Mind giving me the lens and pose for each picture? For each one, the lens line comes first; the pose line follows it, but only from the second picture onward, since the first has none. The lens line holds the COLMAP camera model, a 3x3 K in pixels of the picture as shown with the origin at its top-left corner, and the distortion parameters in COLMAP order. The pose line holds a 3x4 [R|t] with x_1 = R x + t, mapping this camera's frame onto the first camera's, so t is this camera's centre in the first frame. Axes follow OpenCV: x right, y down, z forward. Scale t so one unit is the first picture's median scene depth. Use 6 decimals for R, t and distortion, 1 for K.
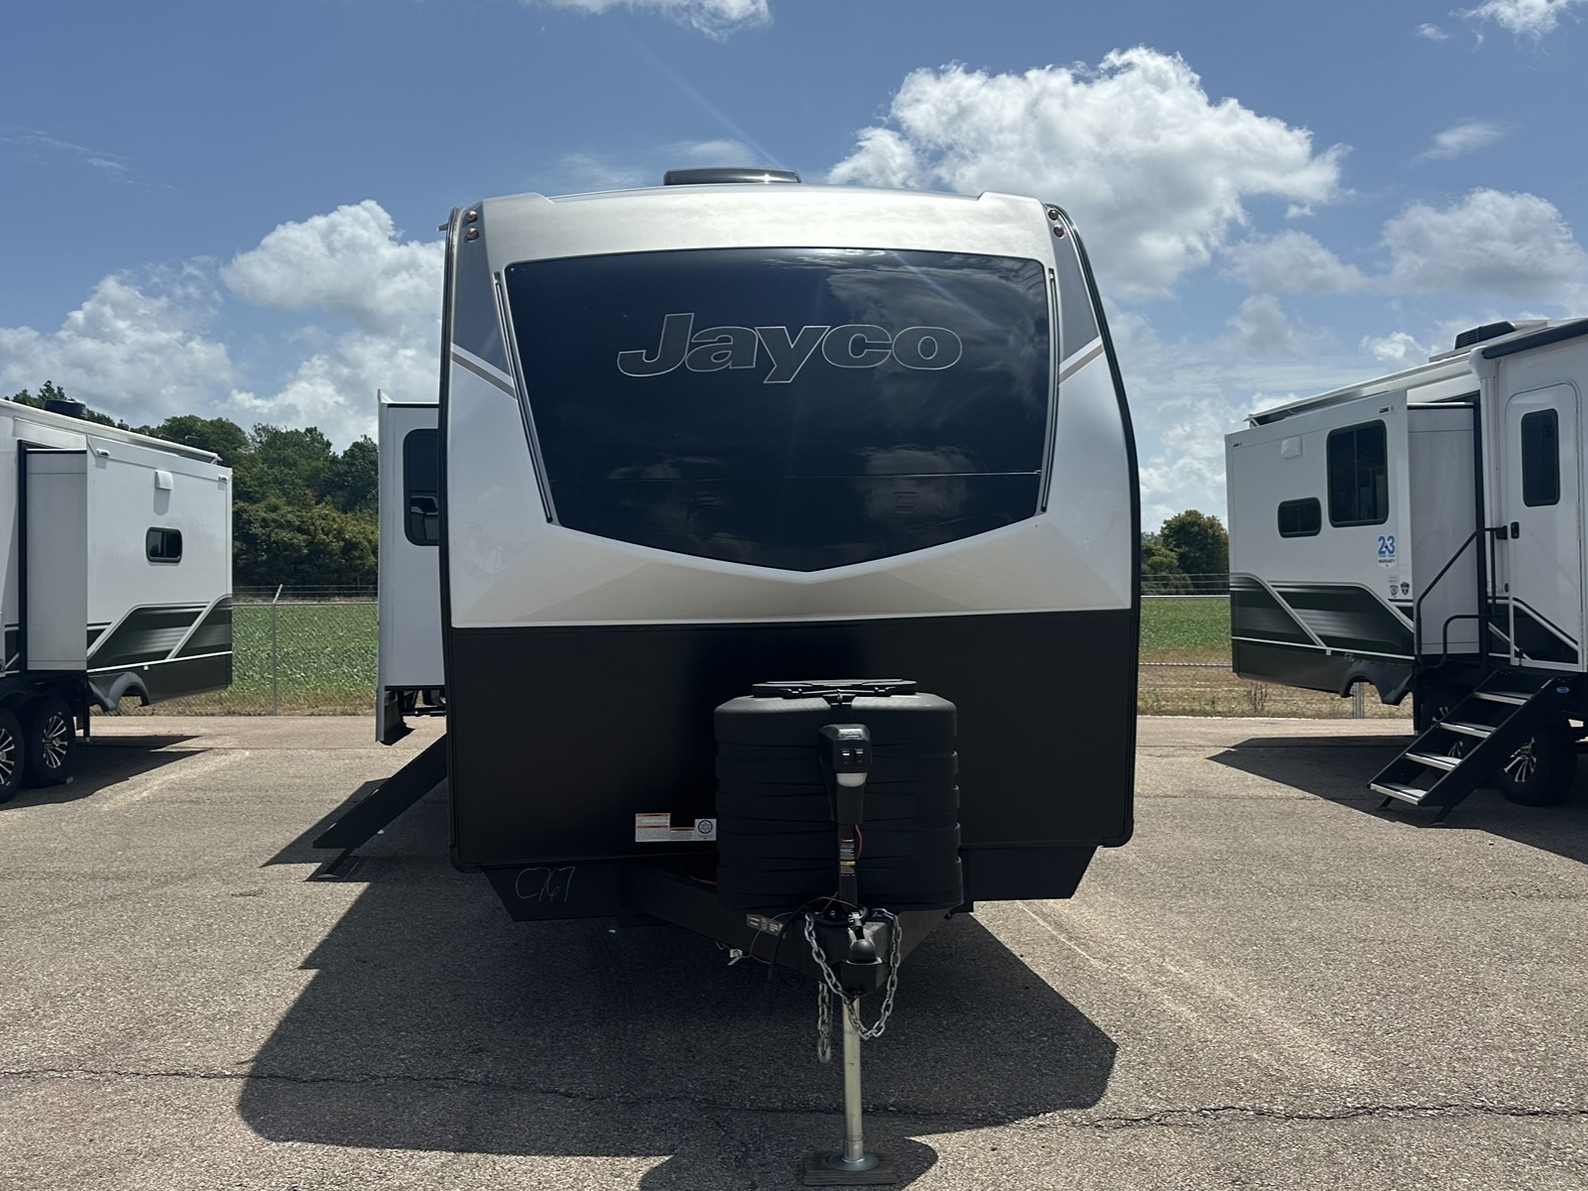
lens RADIAL K [[1129.7, 0, 798.8], [0, 1129.7, 601.4], [0, 0, 1]] dist [0.074087, -0.106000]
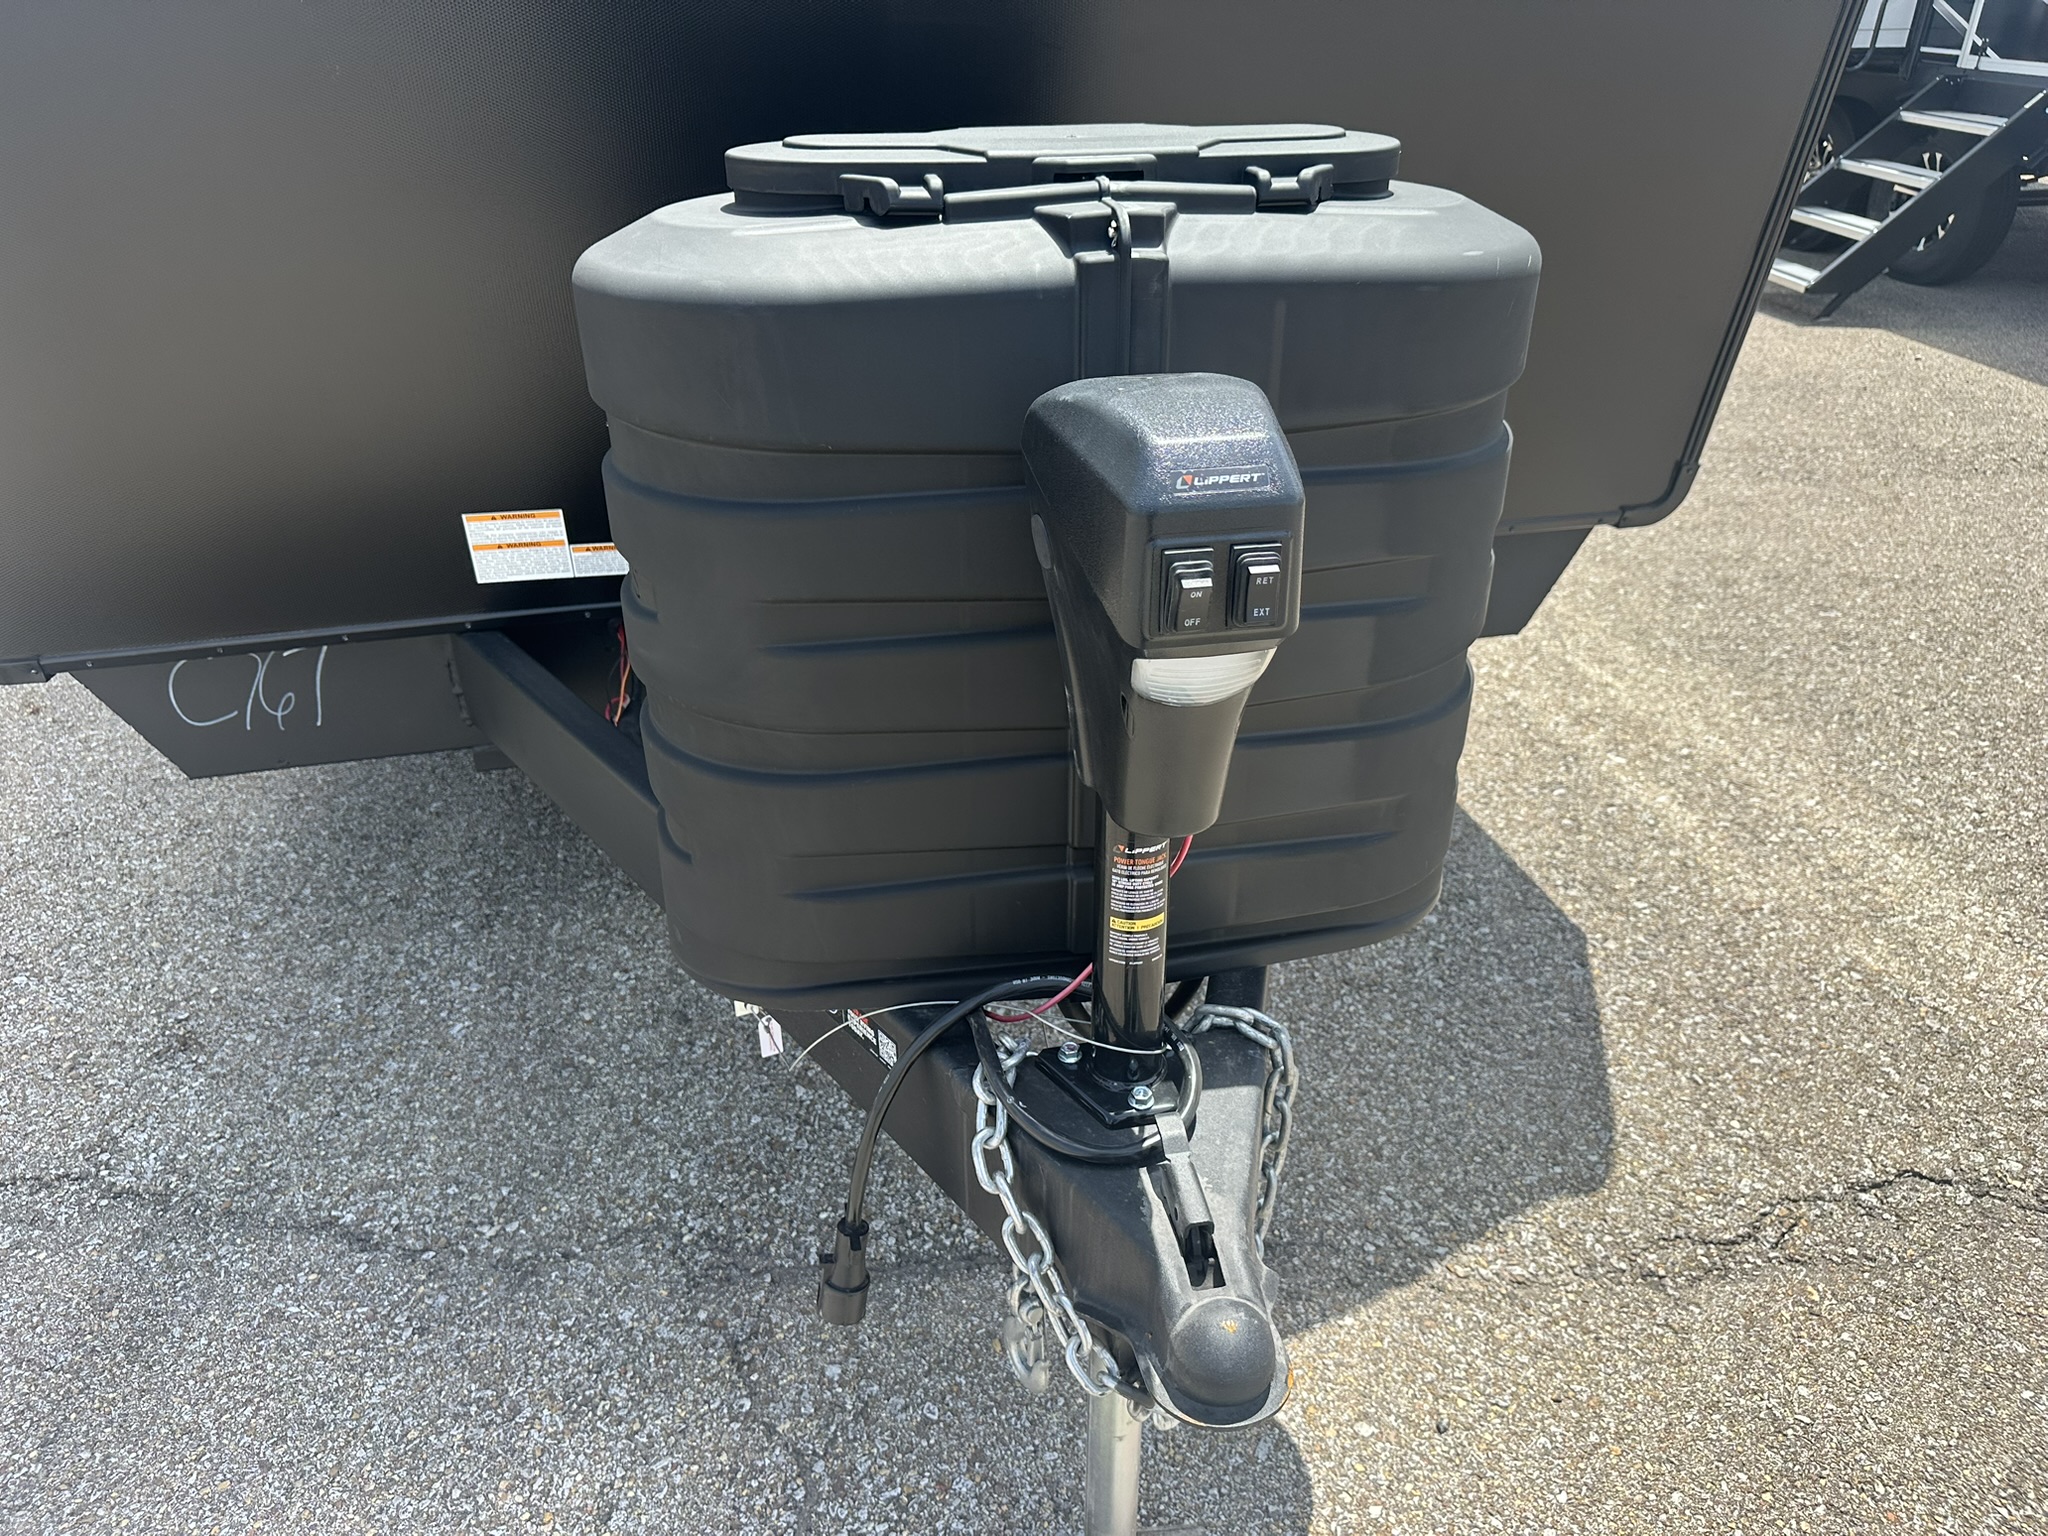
lens RADIAL K [[1455.4, 0, 1024.0], [0, 1455.4, 768.0], [0, 0, 1]] dist [0.004962, -0.000070]
pose [[0.996673, -0.024830, 0.077632, -0.005677], [-0.016243, 0.872856, 0.487707, 0.033560], [-0.079872, -0.487346, 0.869549, 0.598154]]
